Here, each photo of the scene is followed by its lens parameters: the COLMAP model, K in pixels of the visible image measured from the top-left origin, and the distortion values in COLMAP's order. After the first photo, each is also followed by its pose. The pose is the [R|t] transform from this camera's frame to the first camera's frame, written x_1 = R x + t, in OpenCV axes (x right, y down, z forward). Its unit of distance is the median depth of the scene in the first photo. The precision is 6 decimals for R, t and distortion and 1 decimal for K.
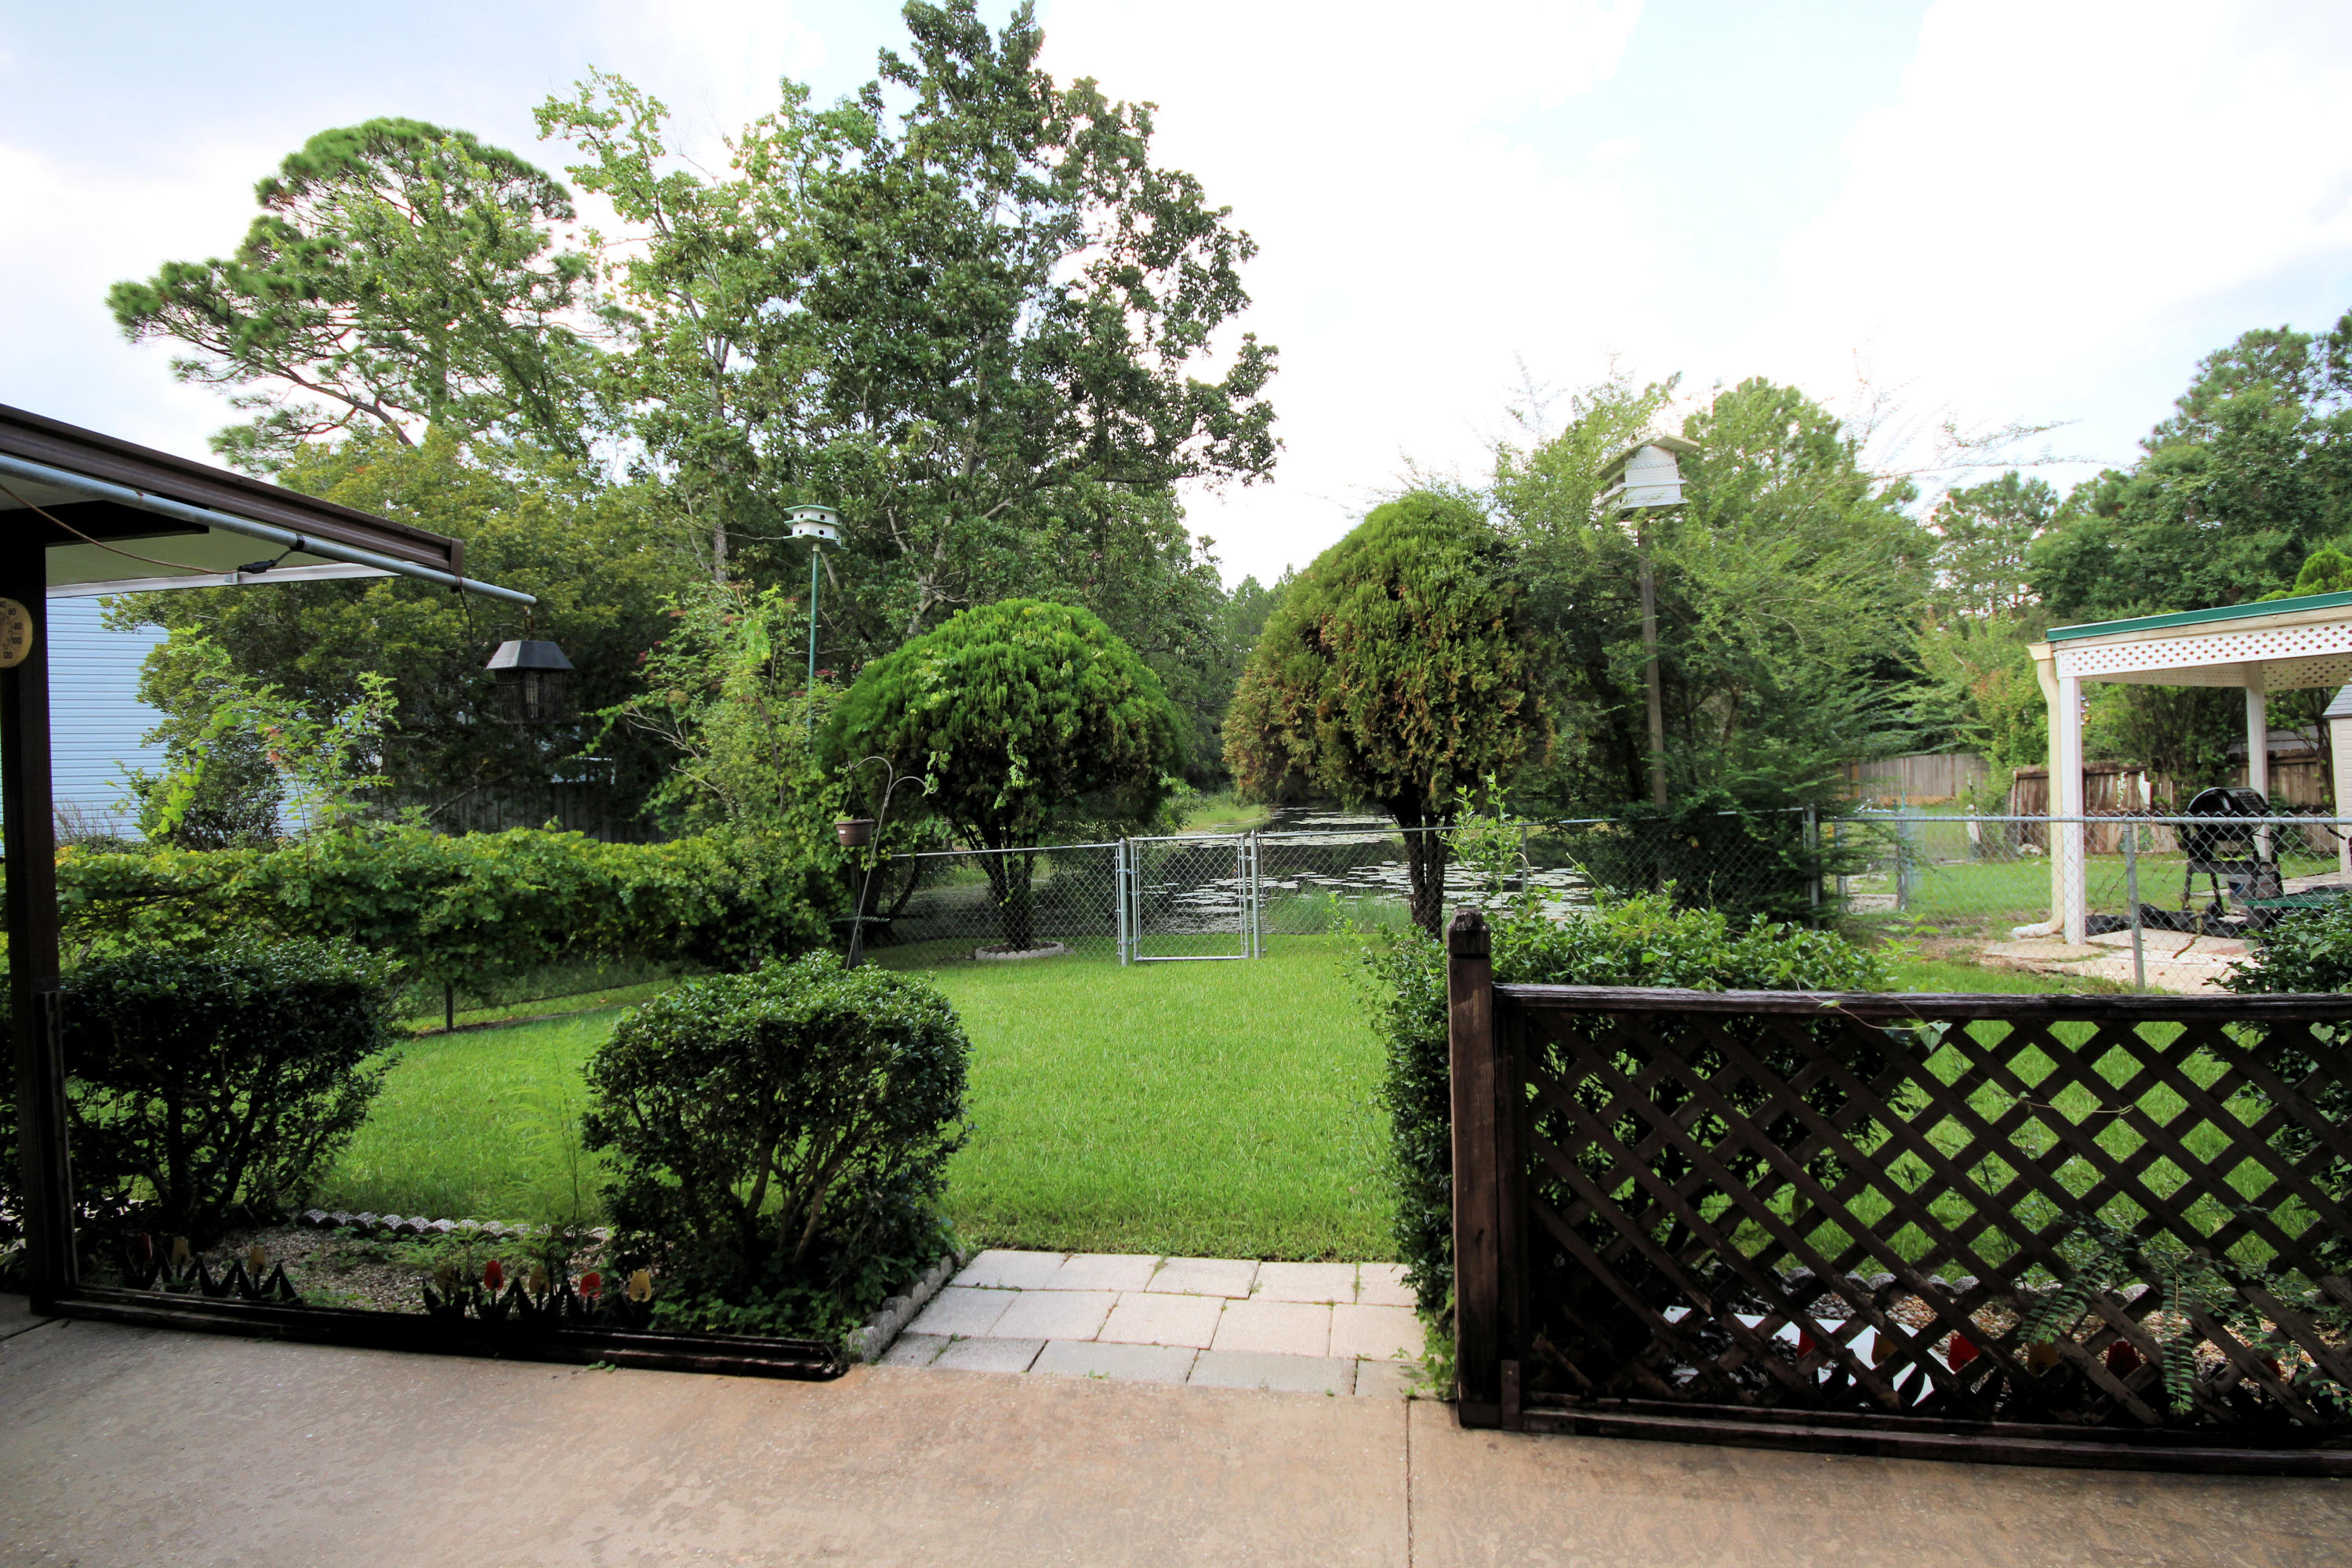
lens RADIAL K [[1091.4, 0, 1190.1], [0, 1091.4, 782.9], [0, 0, 1]] dist [-0.001864, 0.000335]
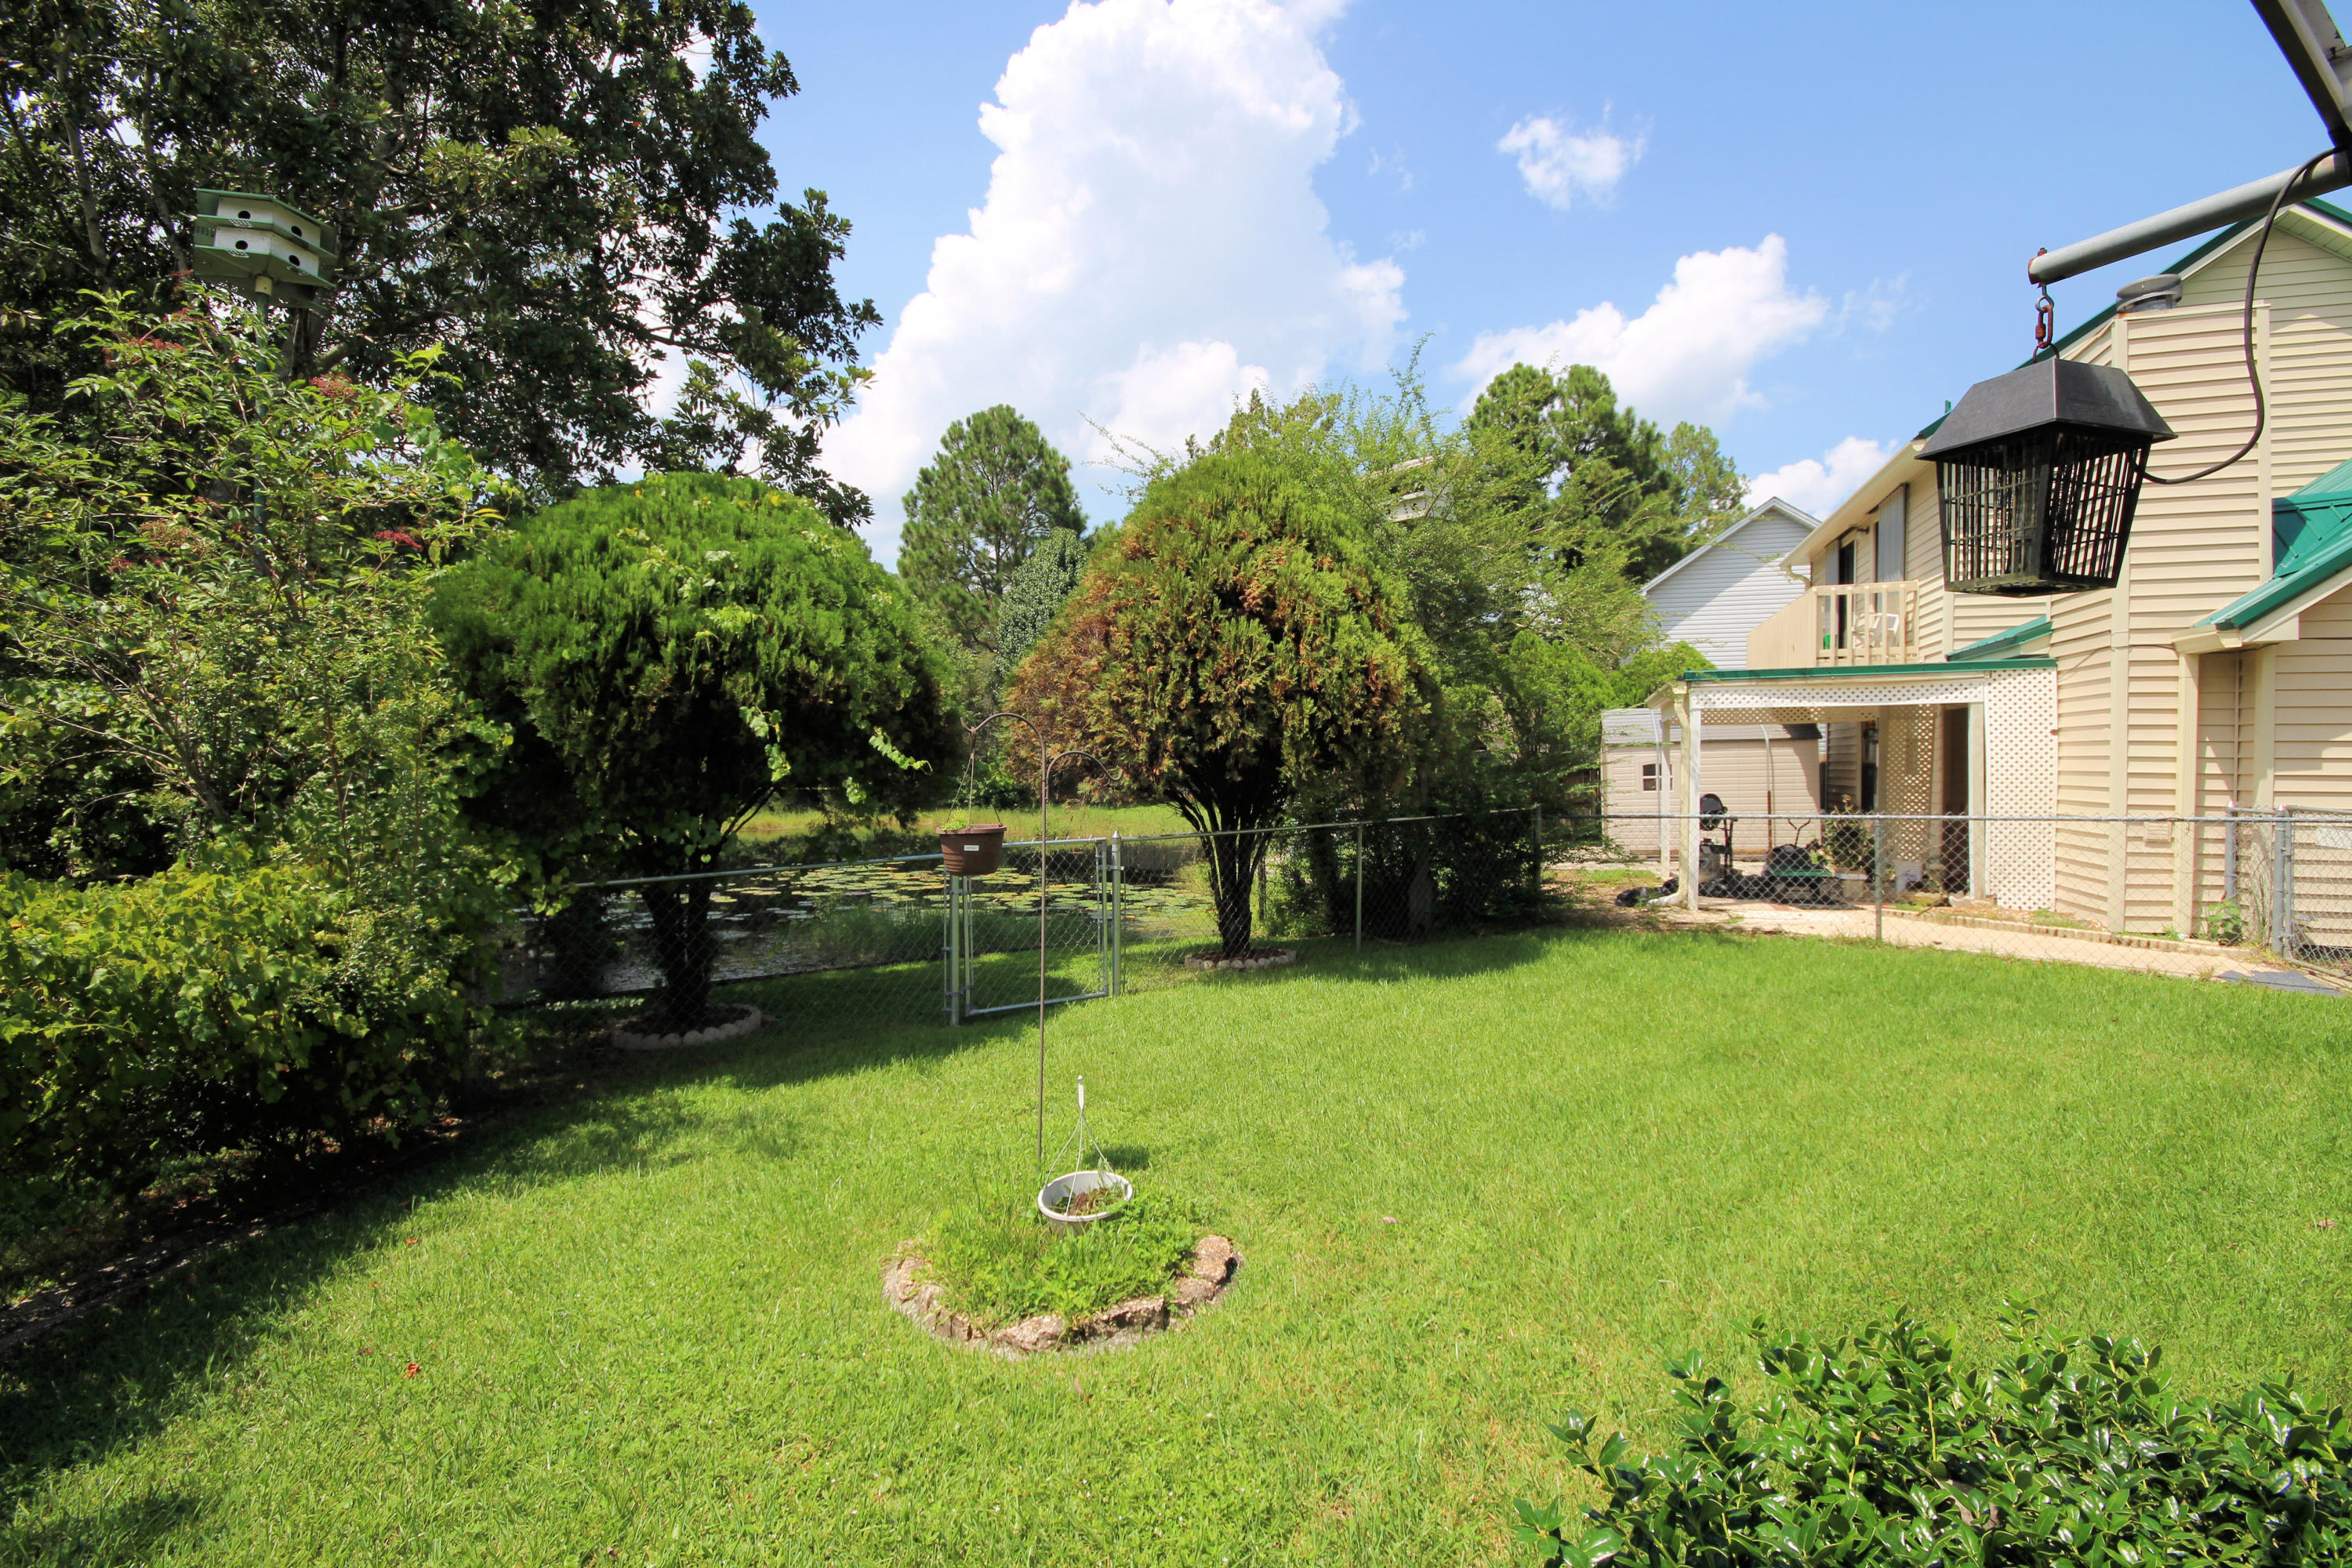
lens RADIAL K [[1091.4, 0, 1190.1], [0, 1091.4, 782.9], [0, 0, 1]] dist [-0.001864, 0.000335]
pose [[0.711031, 0.018830, 0.702908, -0.453725], [-0.023629, 0.999717, -0.002879, 0.008146], [-0.702763, -0.014562, 0.711275, 0.392084]]
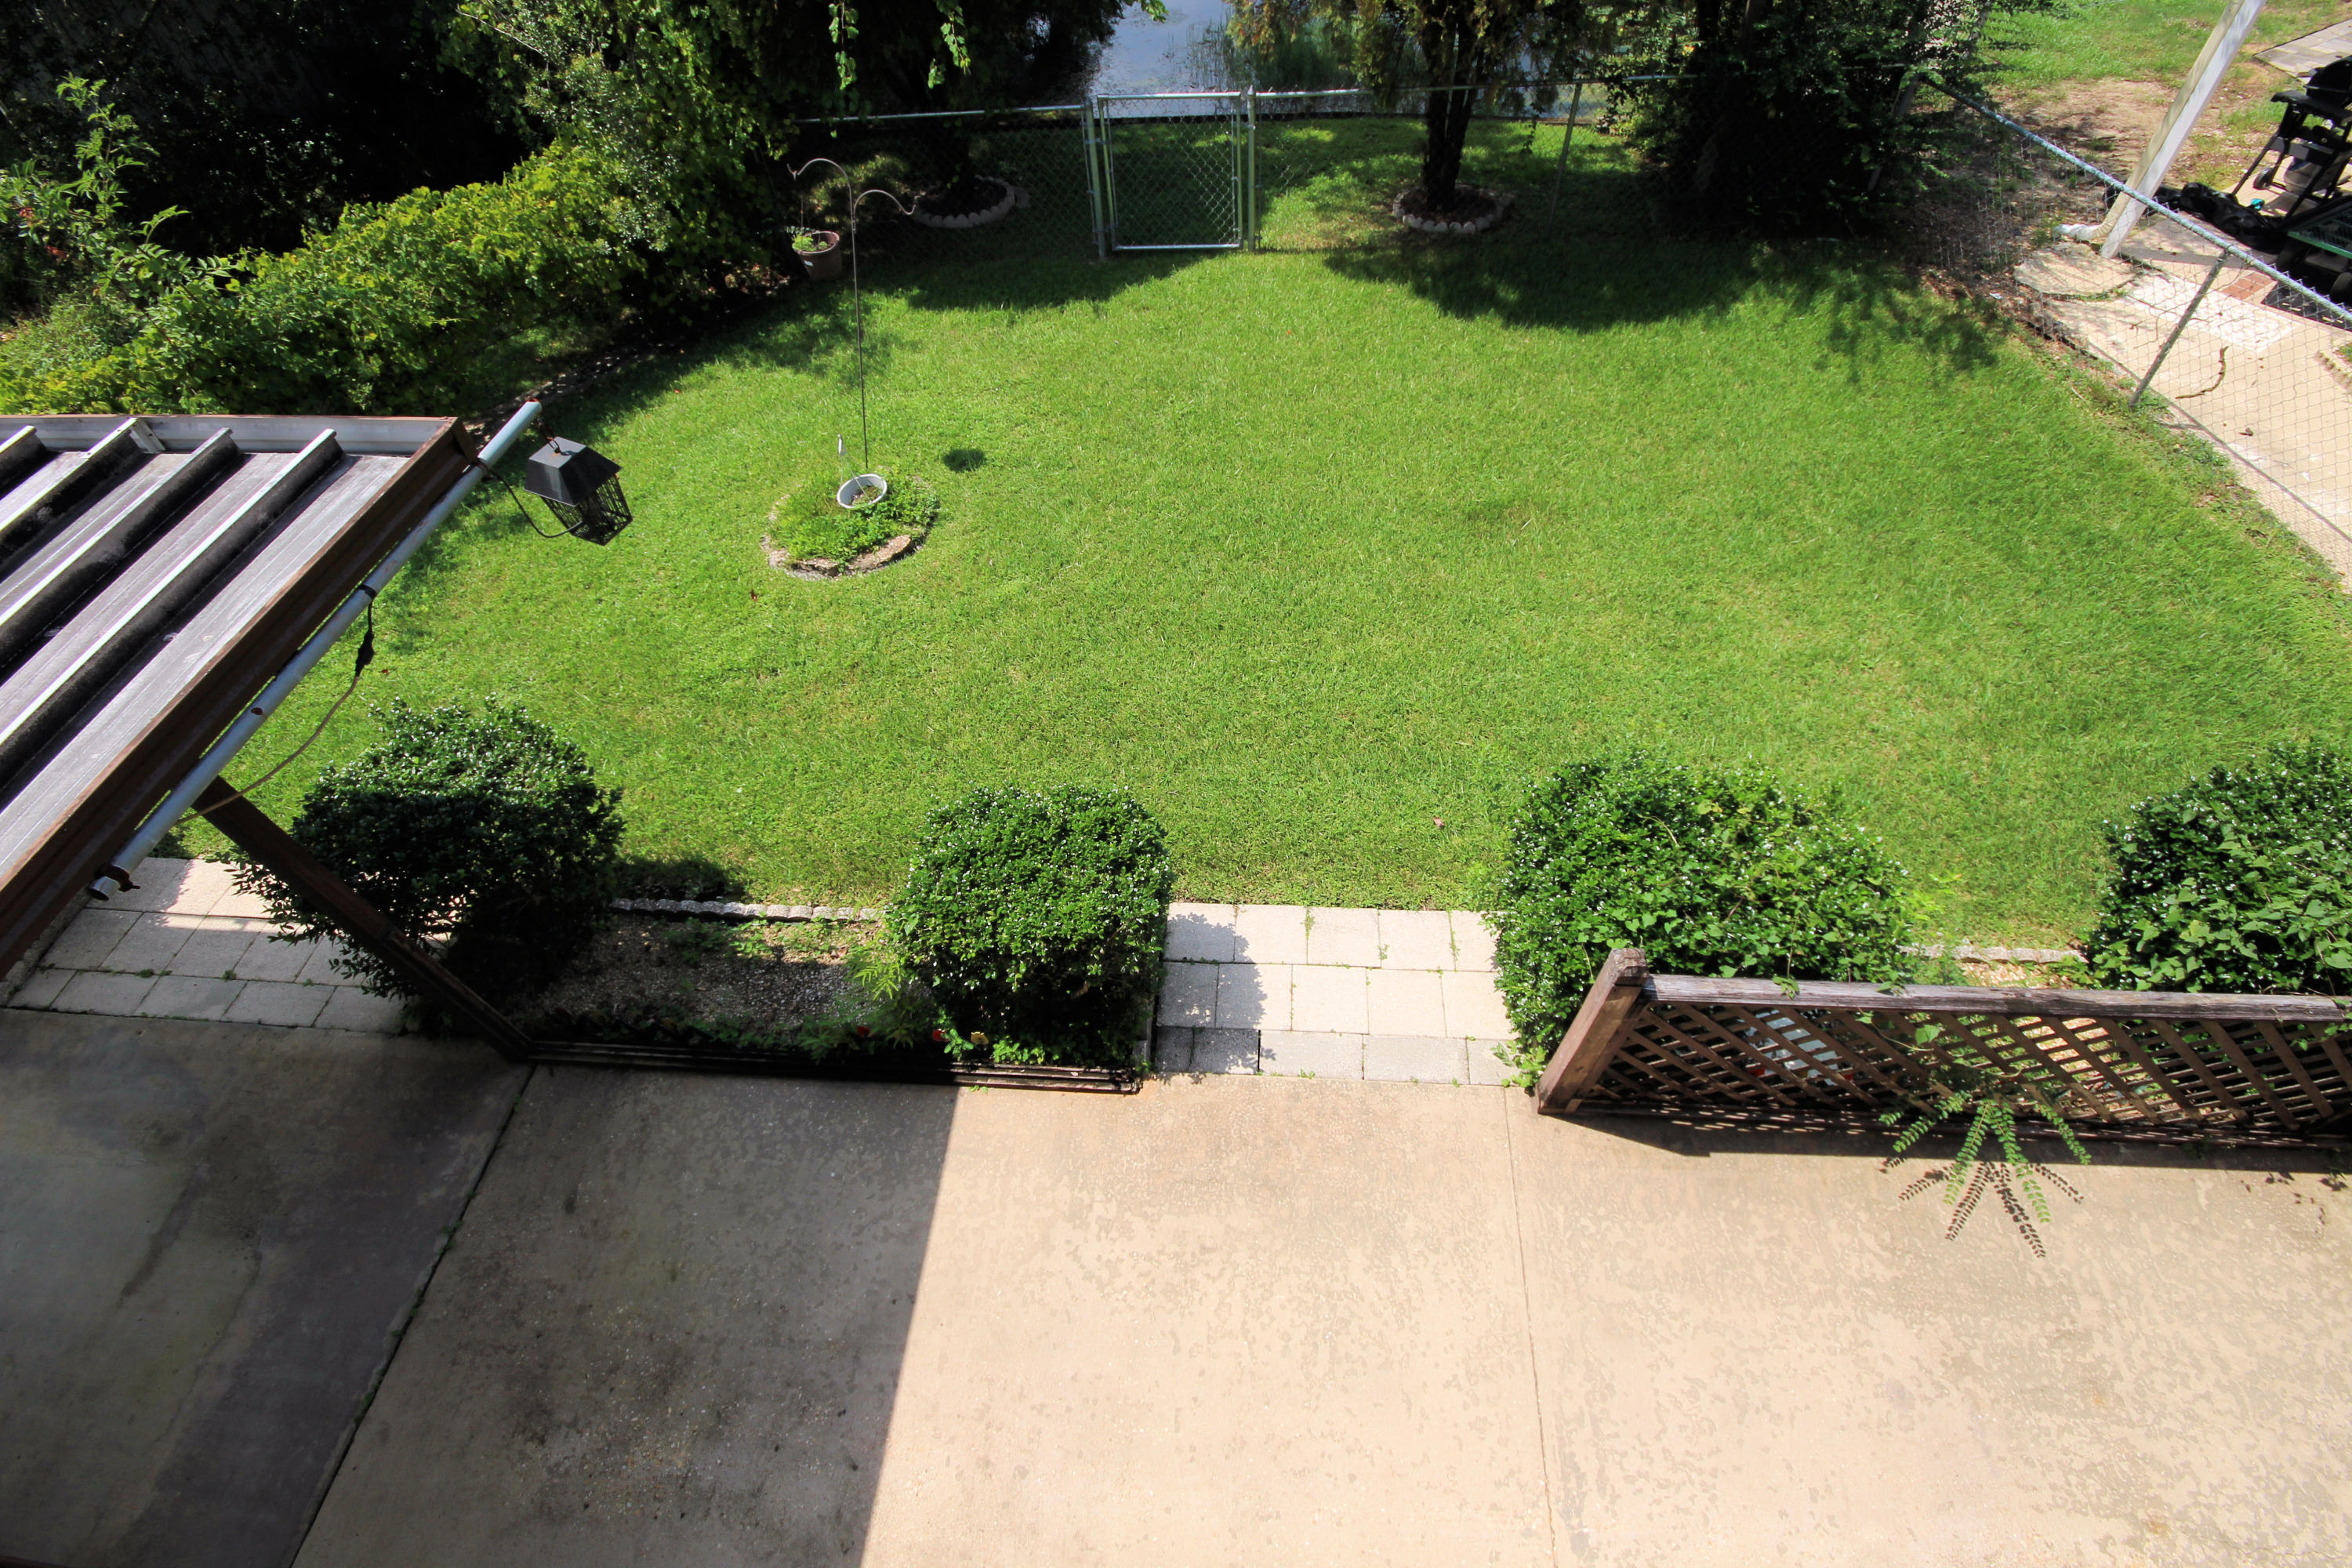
lens RADIAL K [[1087.1, 0, 1195.6], [0, 1087.1, 782.8], [0, 0, 1]] dist [0.016840, -0.015895]
pose [[0.993528, -0.093644, 0.064294, -0.083053], [0.009202, 0.630506, 0.776130, -0.256753], [-0.113218, -0.770515, 0.627286, 0.095644]]
